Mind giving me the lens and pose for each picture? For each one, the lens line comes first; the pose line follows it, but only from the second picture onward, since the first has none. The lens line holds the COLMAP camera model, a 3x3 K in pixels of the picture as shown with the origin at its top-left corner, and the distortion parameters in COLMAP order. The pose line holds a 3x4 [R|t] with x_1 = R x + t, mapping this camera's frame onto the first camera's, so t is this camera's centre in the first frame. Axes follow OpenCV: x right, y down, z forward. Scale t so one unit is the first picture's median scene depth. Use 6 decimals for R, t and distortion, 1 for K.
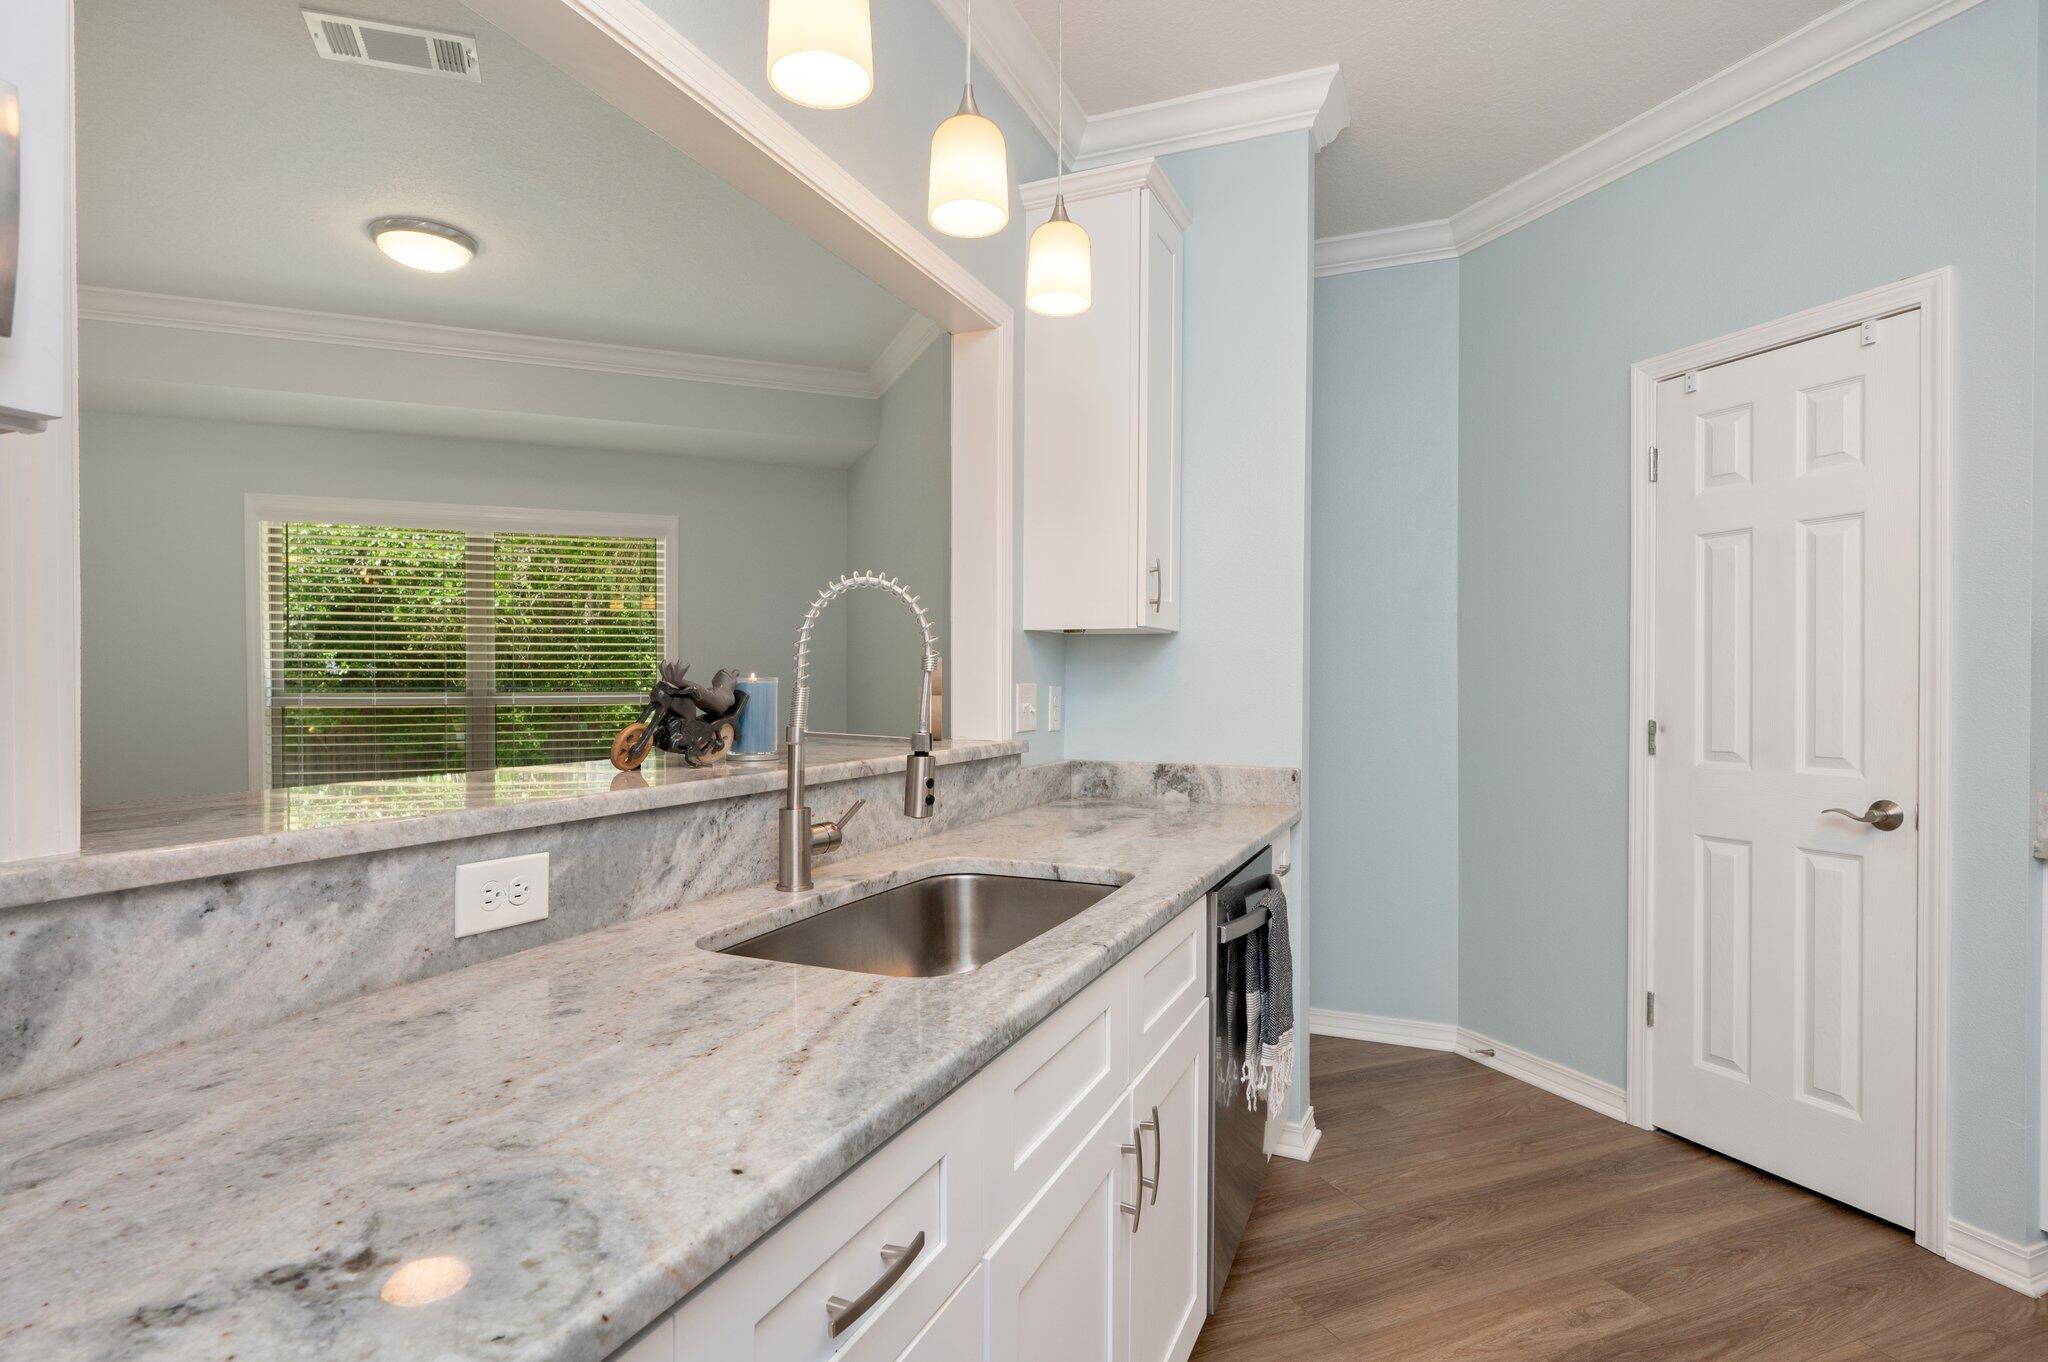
lens RADIAL K [[1033.8, 0, 1024.0], [0, 1033.8, 681.0], [0, 0, 1]] dist [0.020220, -0.000008]
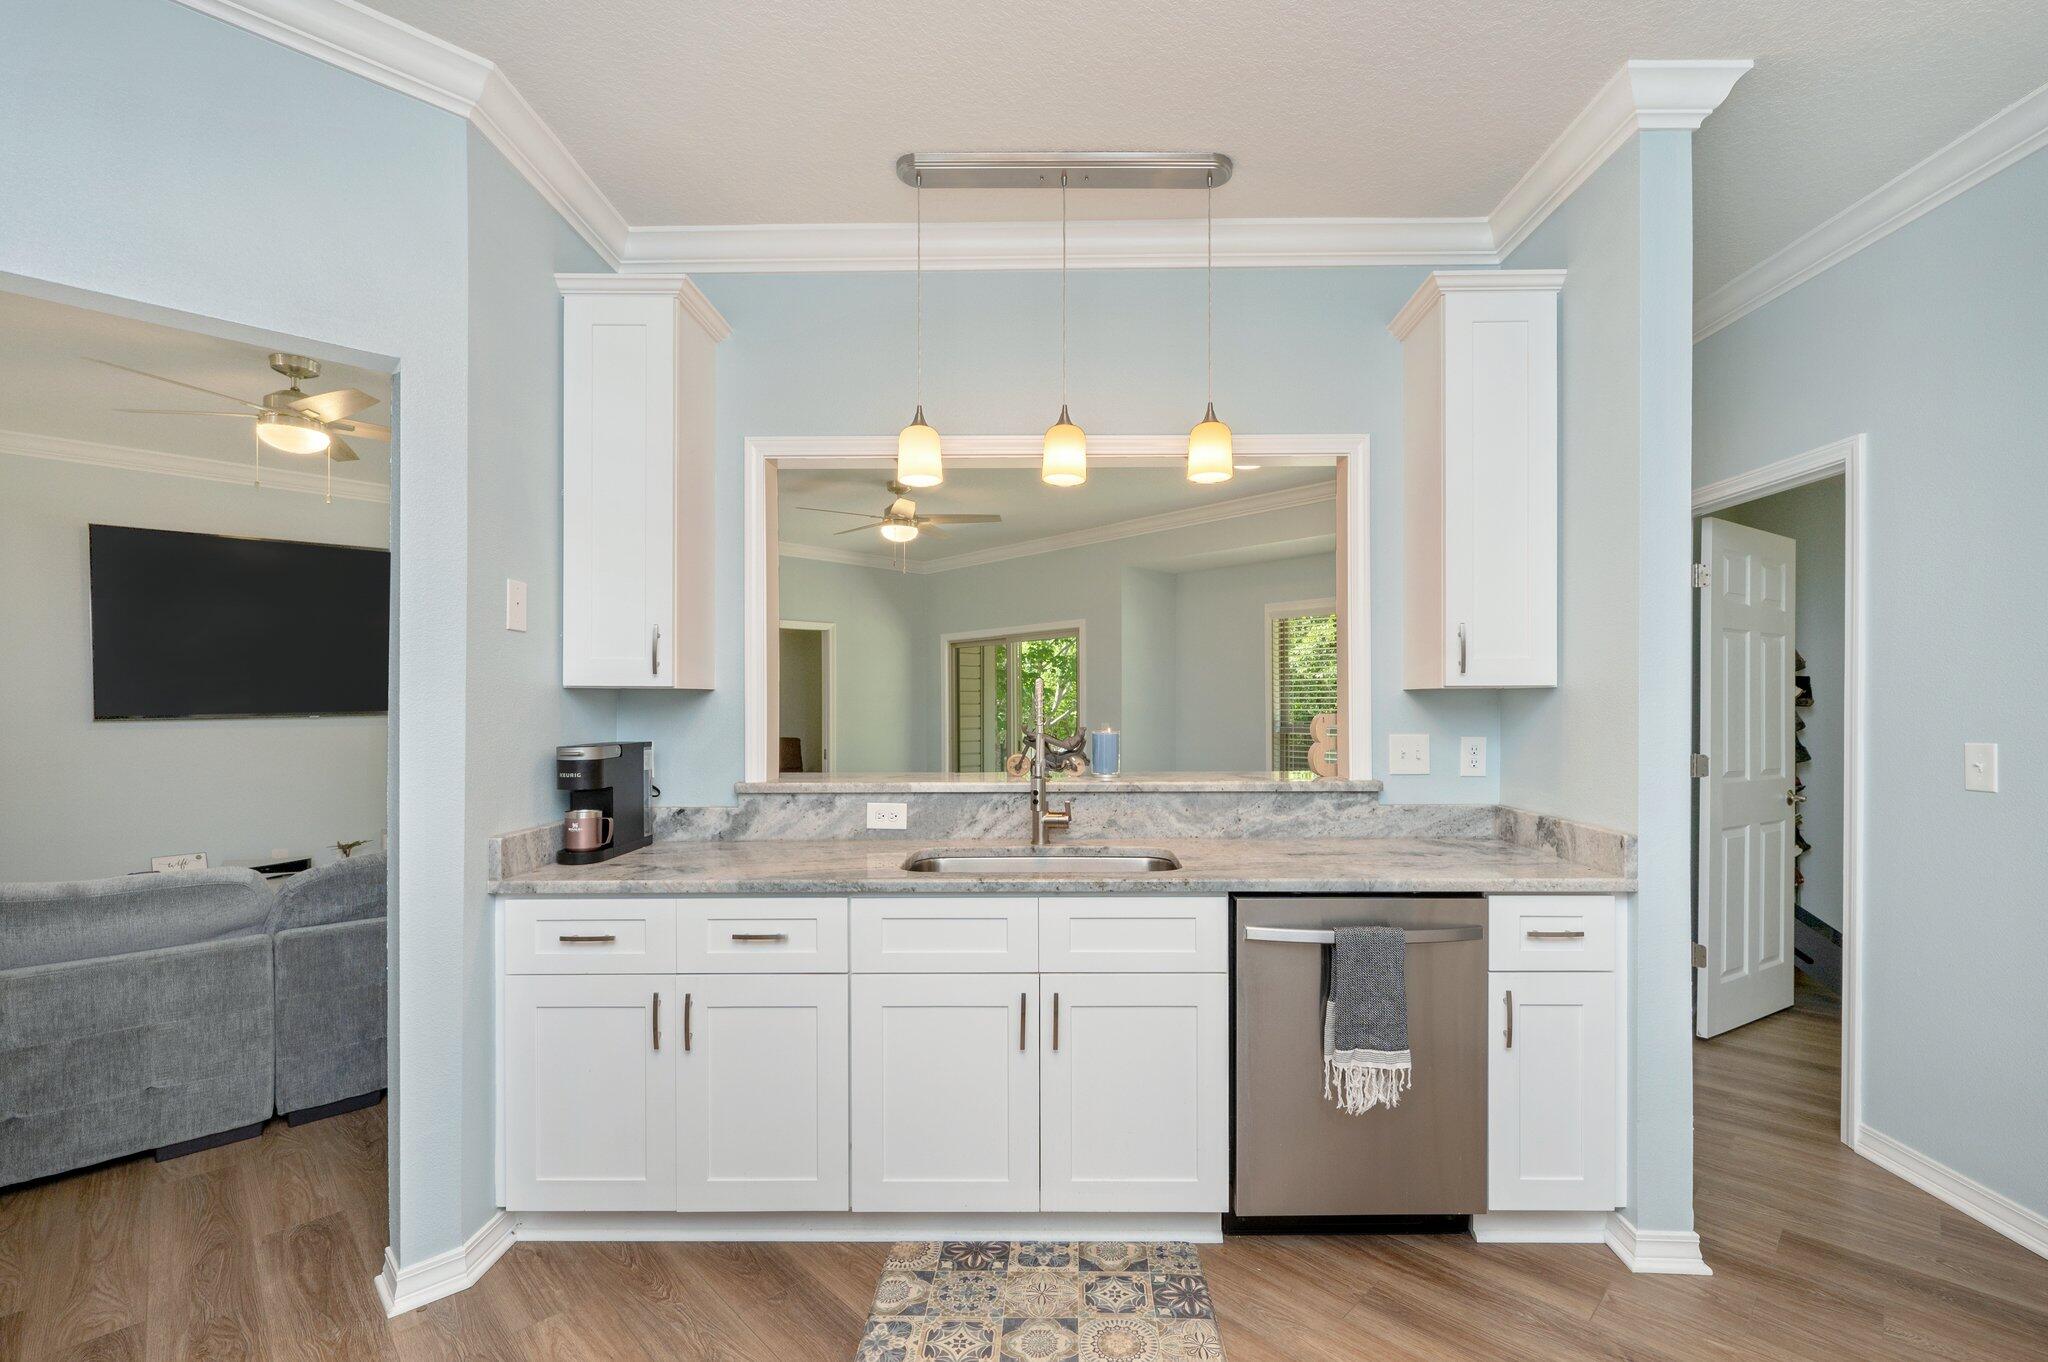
lens RADIAL K [[895.6, 0, 1072.5], [0, 895.6, 702.1], [0, 0, 1]] dist [0.000228, 0.000019]
pose [[0.431475, -0.005612, -0.902107, 1.683810], [0.001749, 0.999984, -0.005384, -0.068837], [0.902123, 0.000745, 0.431478, 0.427905]]
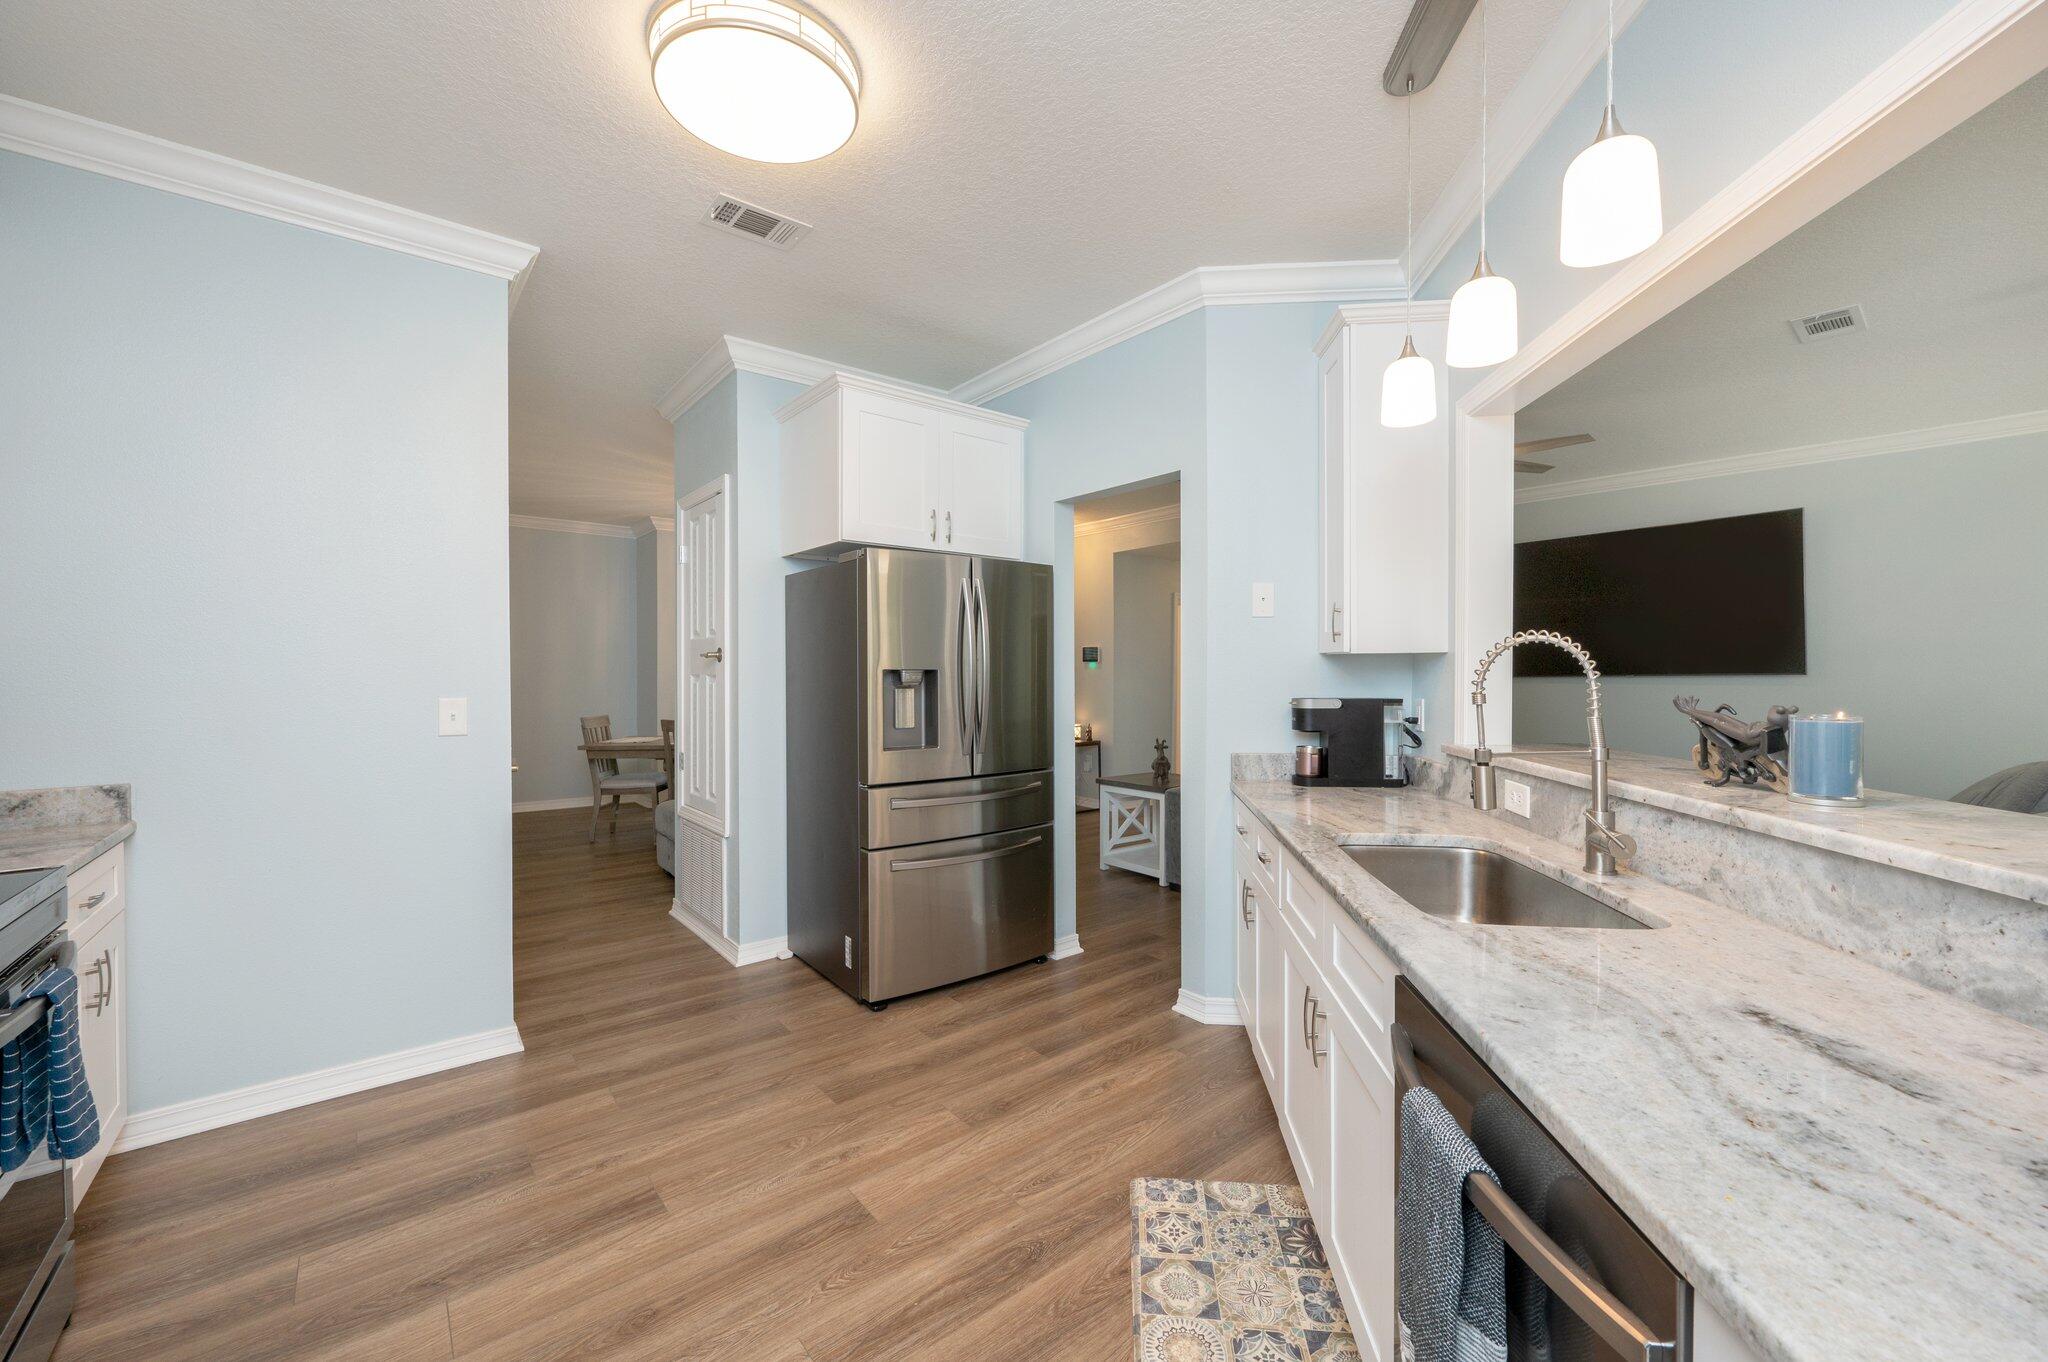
lens RADIAL K [[815.7, 0, 1026.9], [0, 815.7, 674.1], [0, 0, 1]] dist [-0.000639, -0.000263]
pose [[-0.950416, 0.001028, -0.310981, 1.001348], [-0.000825, 0.999983, 0.005828, -0.068711], [0.310981, 0.005796, -0.950398, 2.242756]]
